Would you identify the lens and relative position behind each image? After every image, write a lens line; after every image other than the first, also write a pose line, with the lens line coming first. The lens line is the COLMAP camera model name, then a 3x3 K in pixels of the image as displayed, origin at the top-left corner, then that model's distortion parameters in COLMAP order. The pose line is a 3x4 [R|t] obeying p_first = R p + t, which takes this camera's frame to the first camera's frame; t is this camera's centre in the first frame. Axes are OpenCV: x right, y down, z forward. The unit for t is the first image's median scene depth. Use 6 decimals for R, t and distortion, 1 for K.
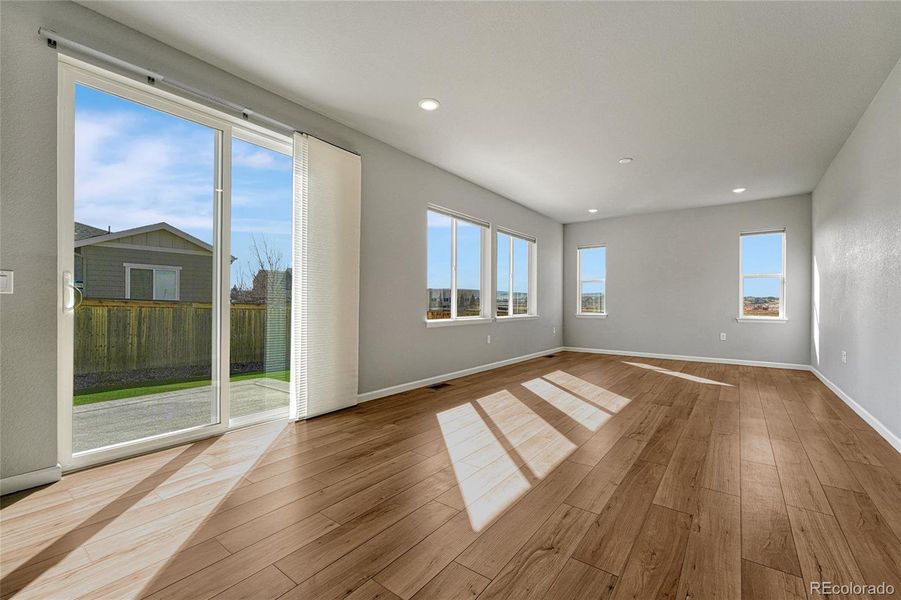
lens RADIAL K [[376.5, 0, 448.6], [0, 376.5, 302.5], [0, 0, 1]] dist [-0.001317, -0.000238]
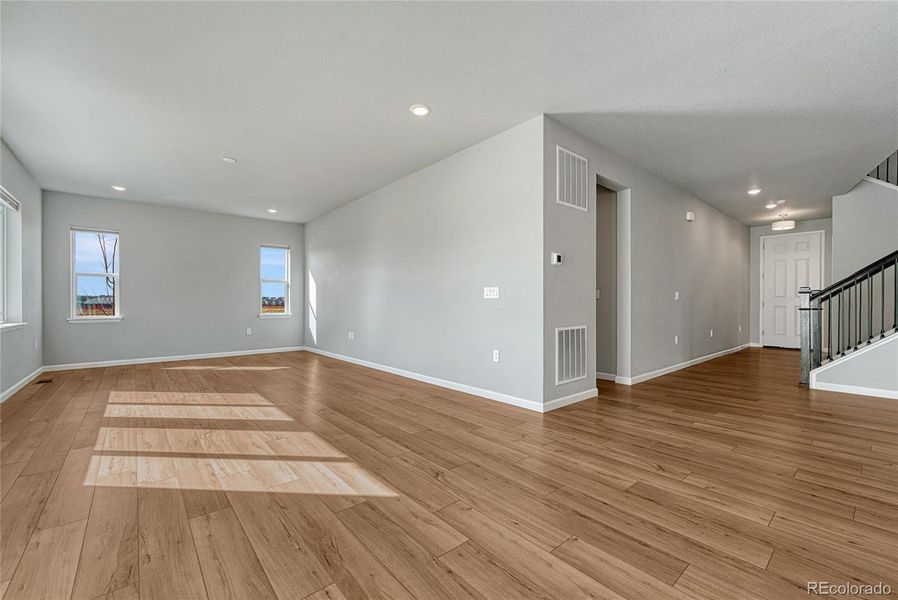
lens RADIAL K [[375.3, 0, 447.2], [0, 375.3, 302.5], [0, 0, 1]] dist [-0.001317, -0.000238]
pose [[0.209167, -0.003746, 0.977873, -0.298753], [0.003532, 0.999989, 0.003076, 0.000410], [-0.977874, 0.002811, 0.209178, 0.176100]]
